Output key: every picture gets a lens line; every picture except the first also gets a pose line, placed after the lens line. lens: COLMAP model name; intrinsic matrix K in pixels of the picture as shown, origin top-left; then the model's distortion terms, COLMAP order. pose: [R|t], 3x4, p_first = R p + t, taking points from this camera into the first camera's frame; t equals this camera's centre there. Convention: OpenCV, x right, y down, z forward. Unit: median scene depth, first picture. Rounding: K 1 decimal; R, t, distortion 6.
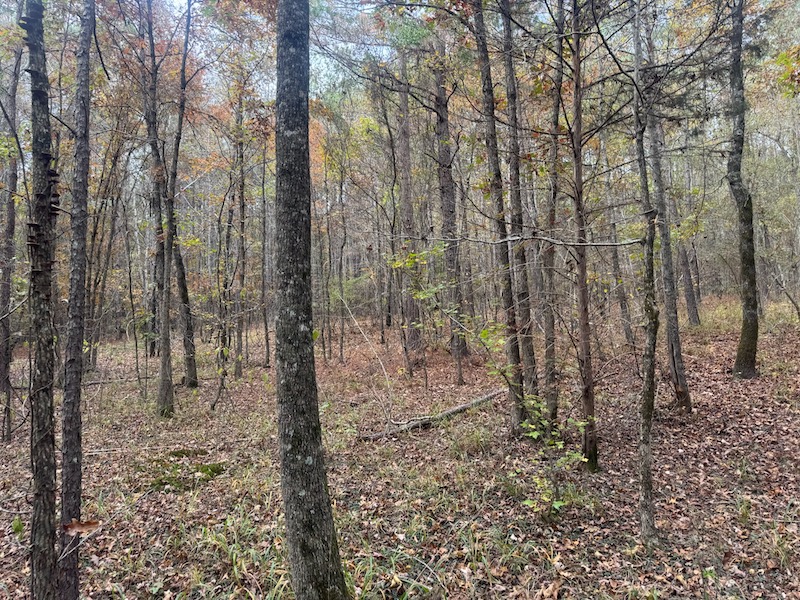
lens RADIAL K [[553.9, 0, 403.6], [0, 553.9, 300.9], [0, 0, 1]] dist [0.037448, -0.054446]
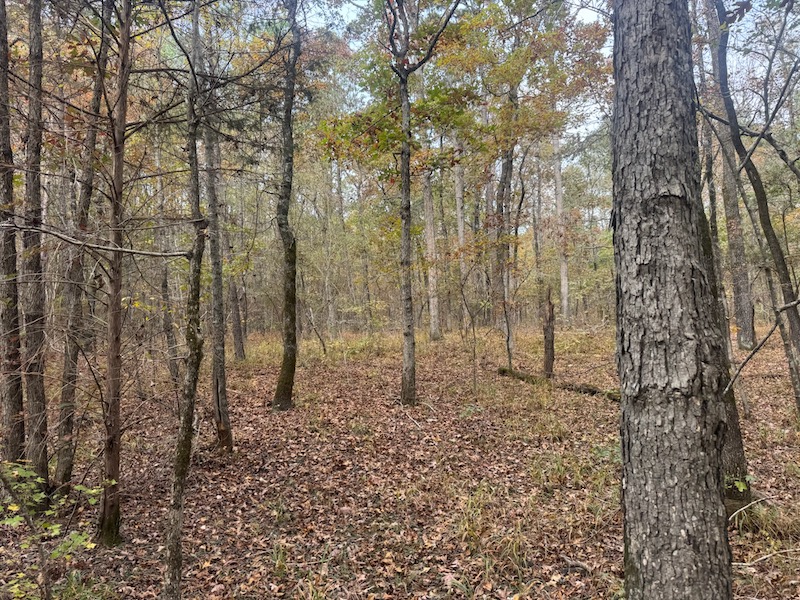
lens RADIAL K [[553.9, 0, 403.6], [0, 553.9, 300.9], [0, 0, 1]] dist [0.037448, -0.054446]
pose [[0.720307, 0.074625, 0.689629, 0.061780], [-0.030966, 0.996664, -0.075506, 0.008198], [-0.692963, 0.033032, 0.720216, 0.122684]]
